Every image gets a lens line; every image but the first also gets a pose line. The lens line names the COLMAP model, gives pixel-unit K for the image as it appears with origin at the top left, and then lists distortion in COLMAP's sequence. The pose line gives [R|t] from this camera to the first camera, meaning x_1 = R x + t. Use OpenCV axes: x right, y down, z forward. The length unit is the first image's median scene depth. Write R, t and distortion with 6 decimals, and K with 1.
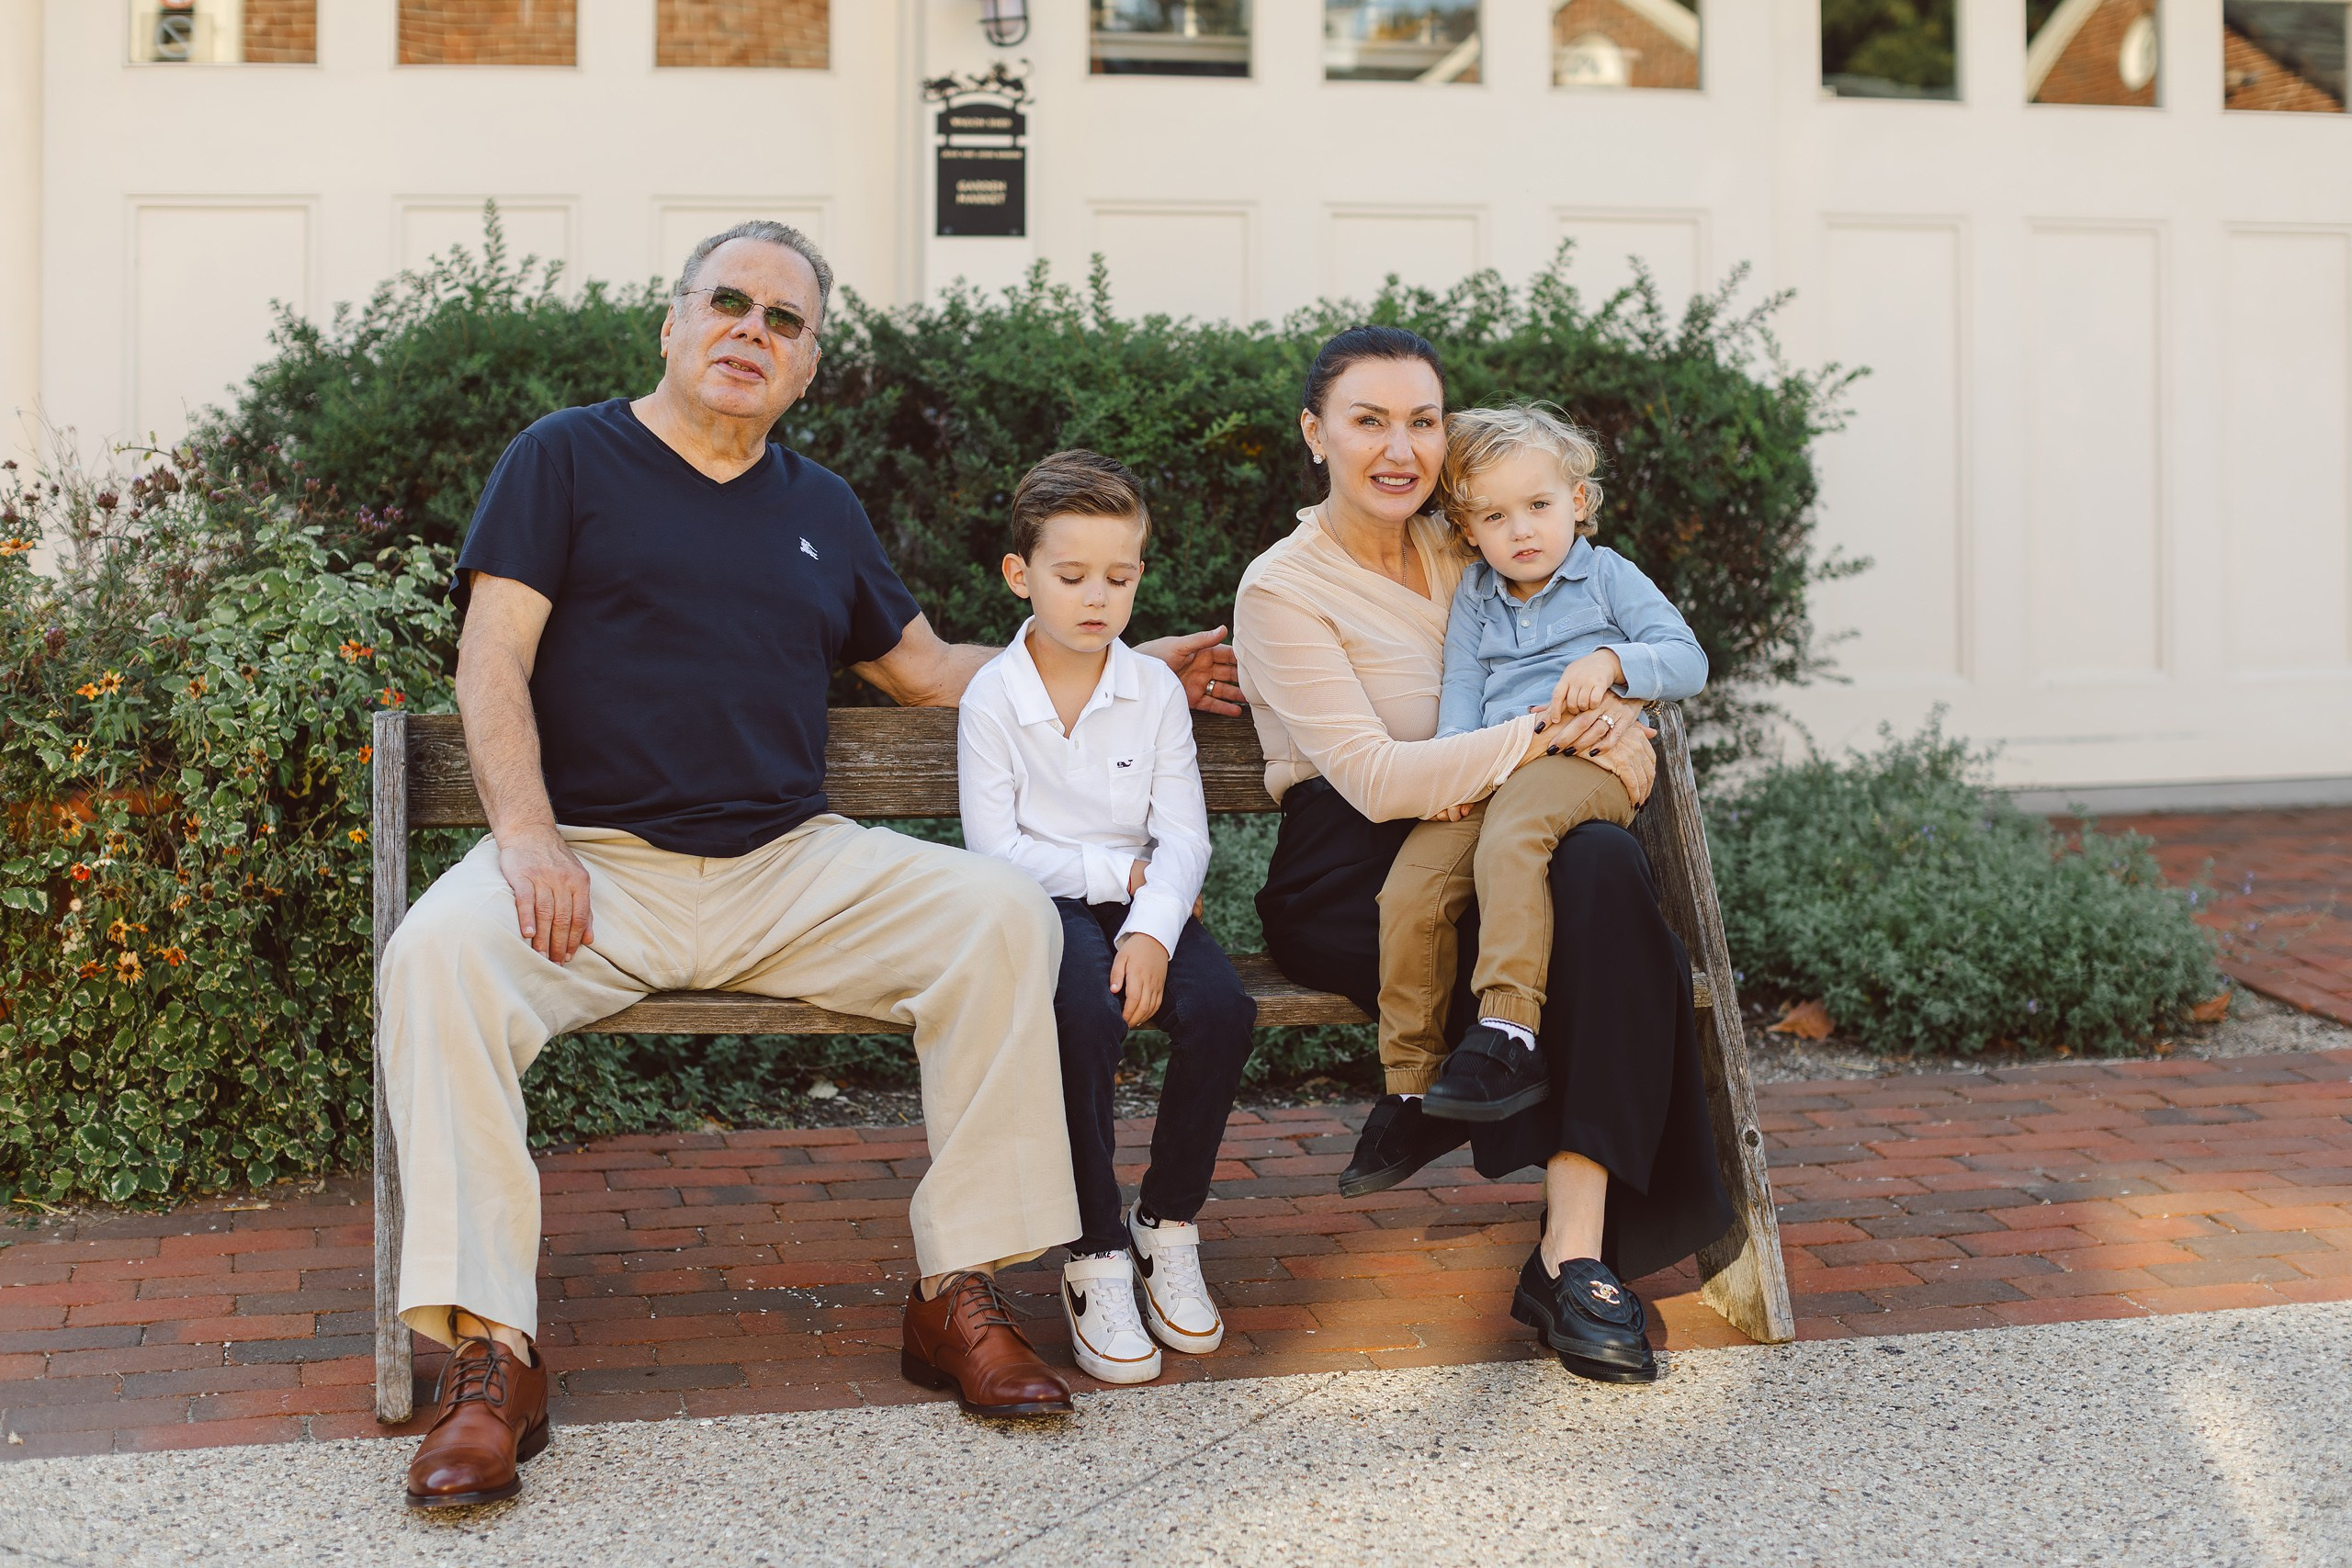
lens RADIAL K [[3459.6, 0, 1131.6], [0, 3459.6, 365.4], [0, 0, 1]] dist [-0.037023, -0.062660]
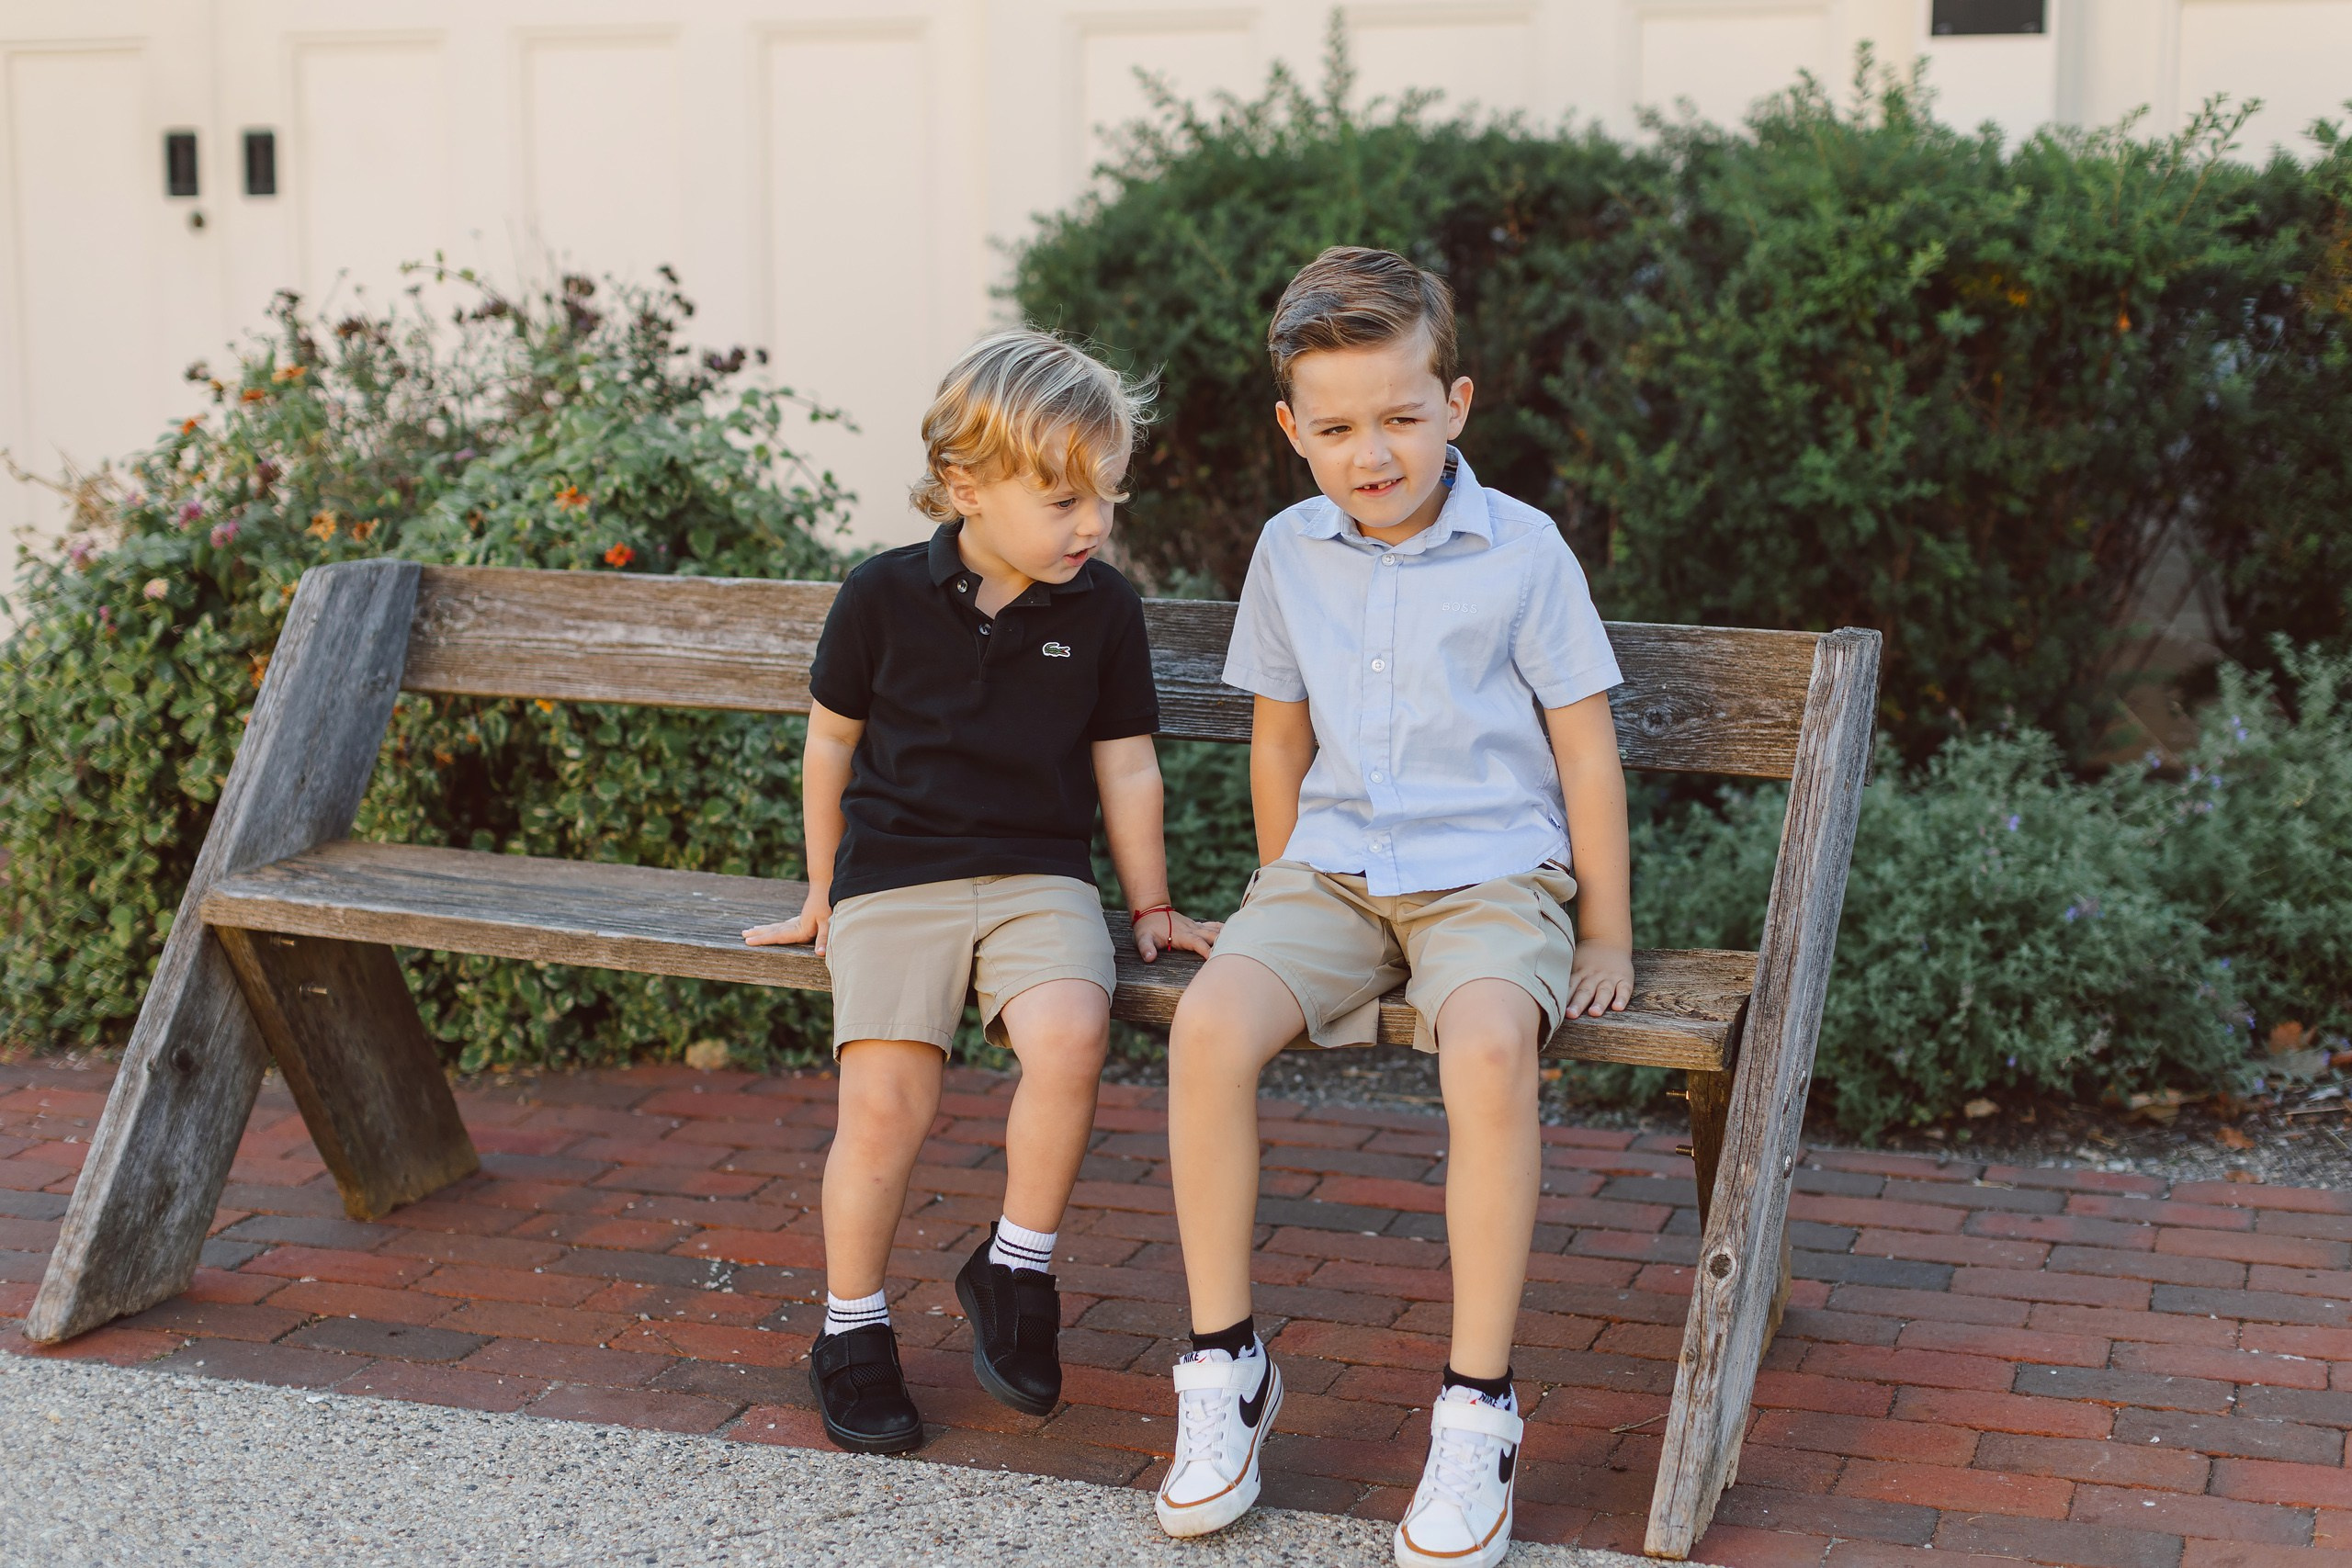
lens RADIAL K [[3498.1, 0, 1178.1], [0, 3498.1, 782.1], [0, 0, 1]] dist [0.035474, -0.099055]
pose [[0.835532, 0.081007, -0.543437, 0.344135], [0.001992, 0.988619, 0.150431, 0.015496], [0.549438, -0.126773, 0.825861, 0.270297]]
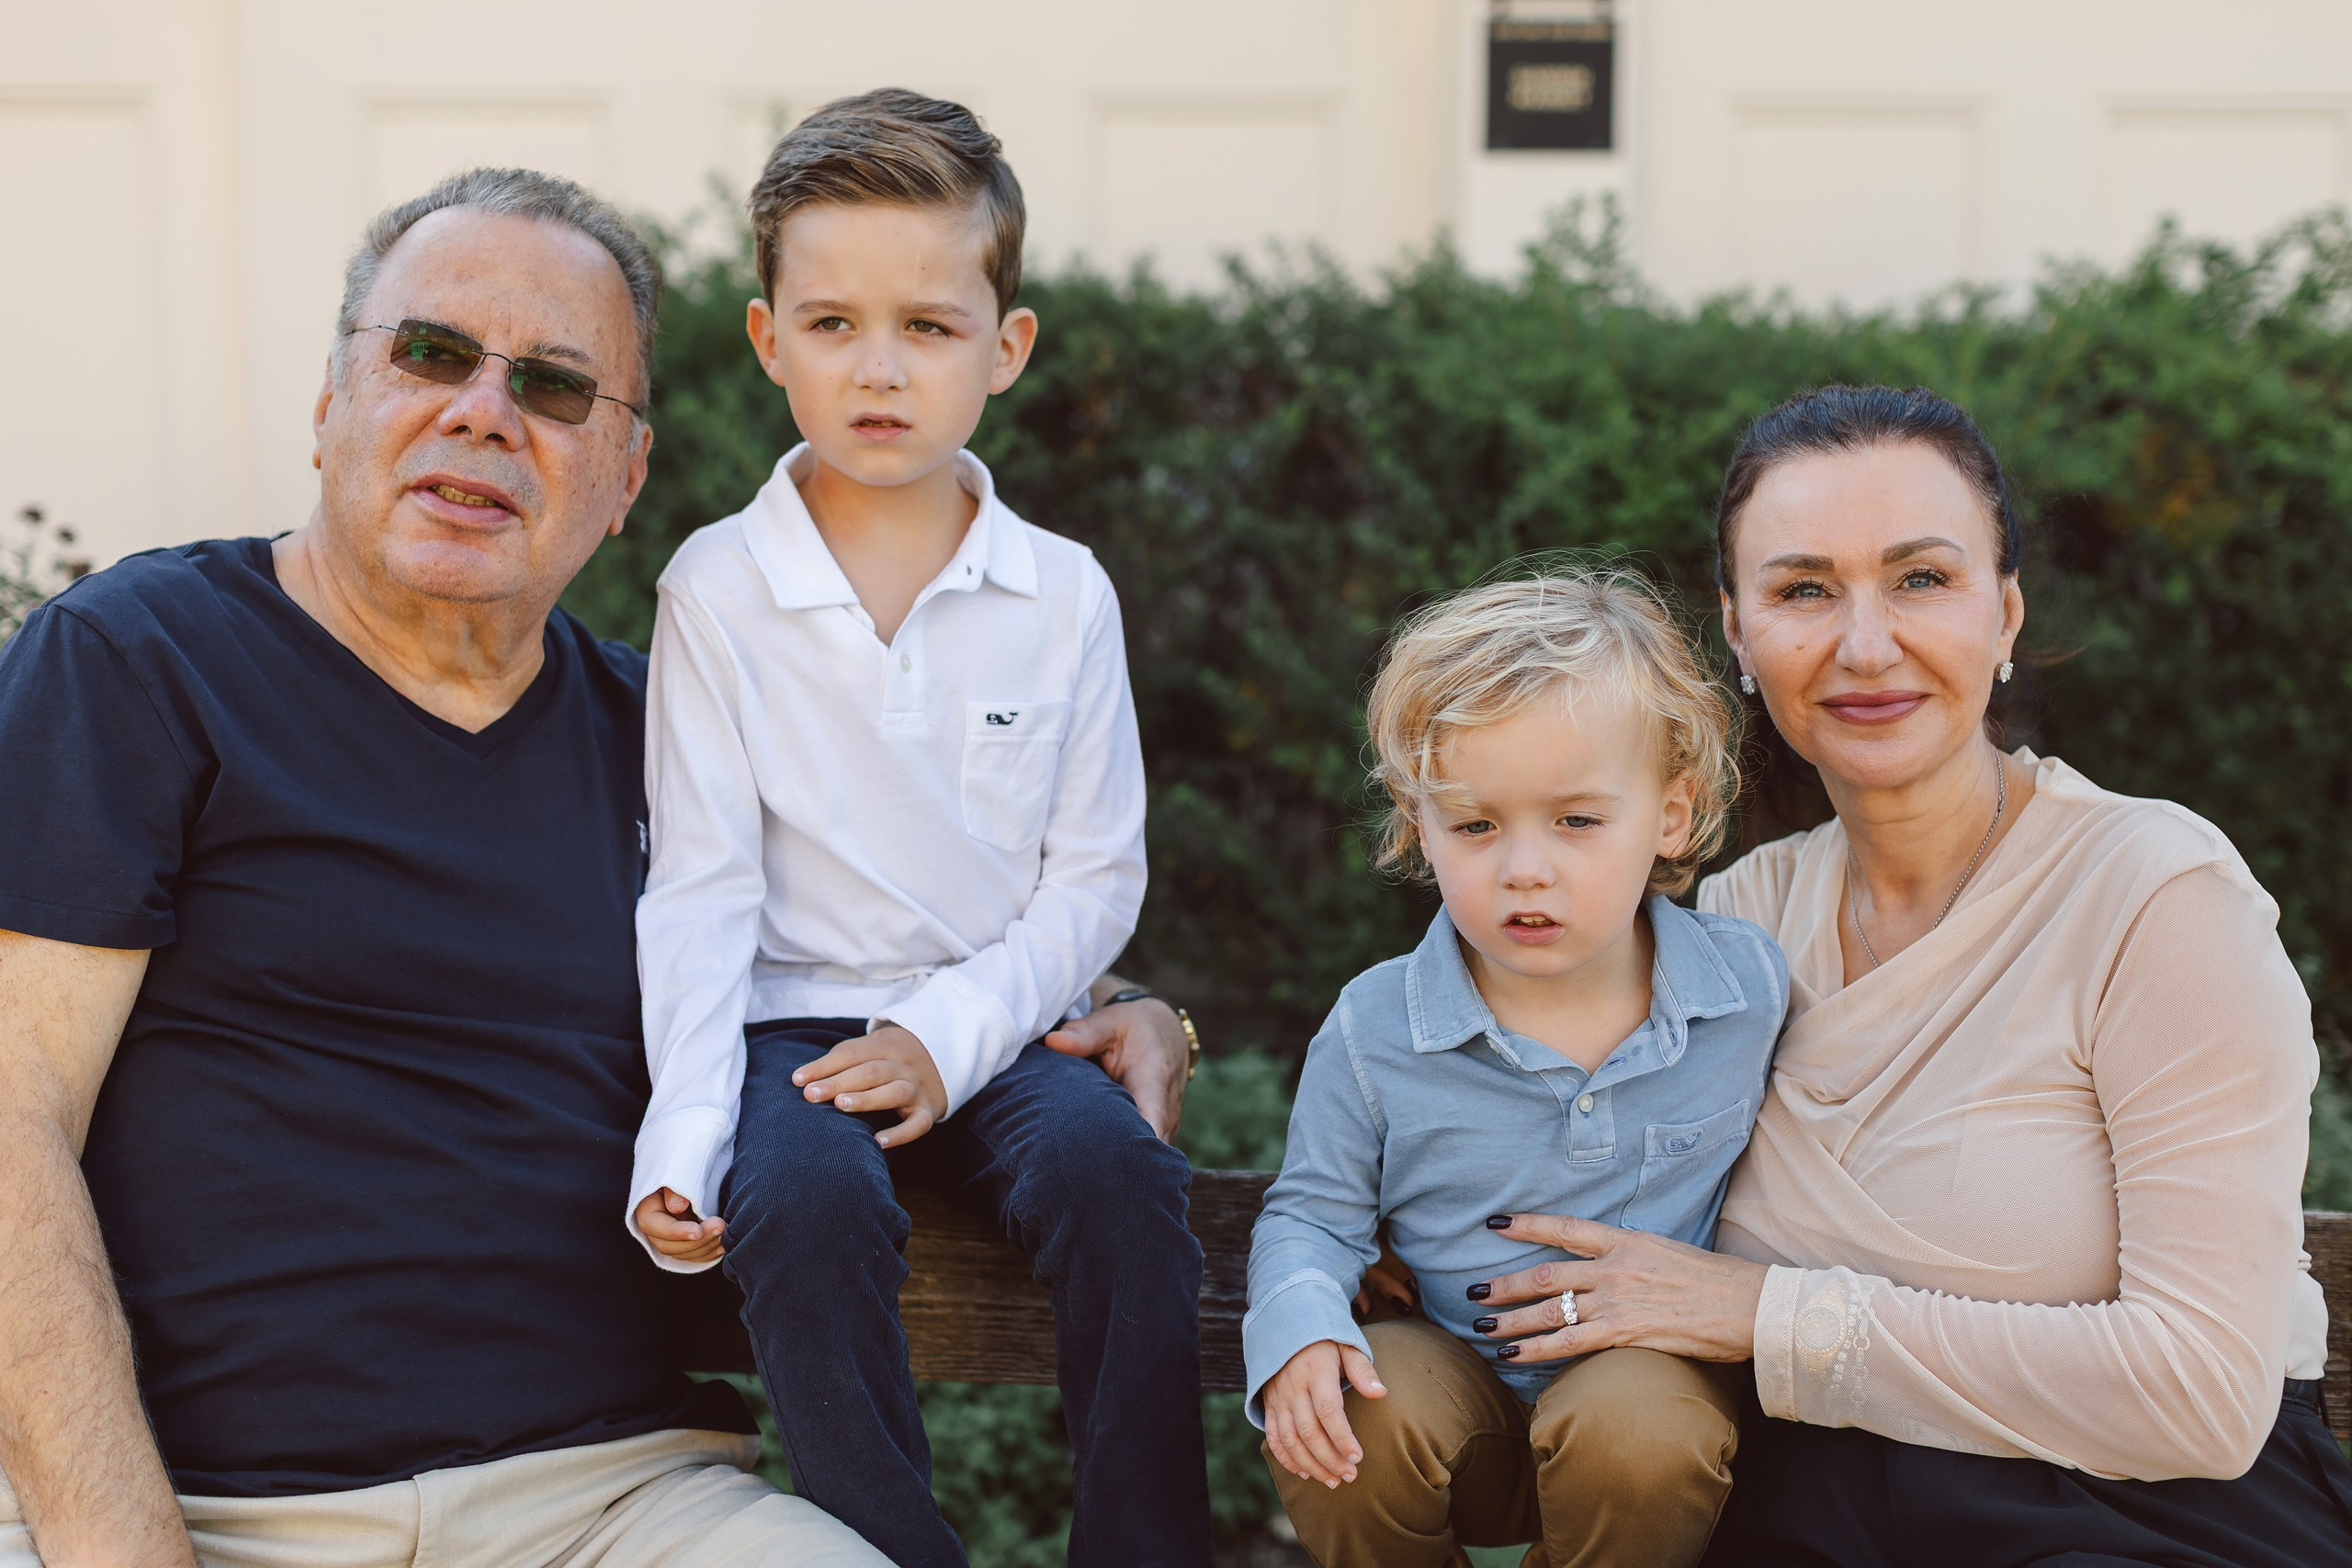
lens RADIAL K [[3498.1, 0, 1178.1], [0, 3498.1, 782.1], [0, 0, 1]] dist [0.035474, -0.099055]
pose [[0.965785, 0.044412, -0.255511, 0.089189], [-0.006355, 0.988985, 0.147881, -0.022655], [0.259265, -0.141198, 0.955429, 0.422263]]
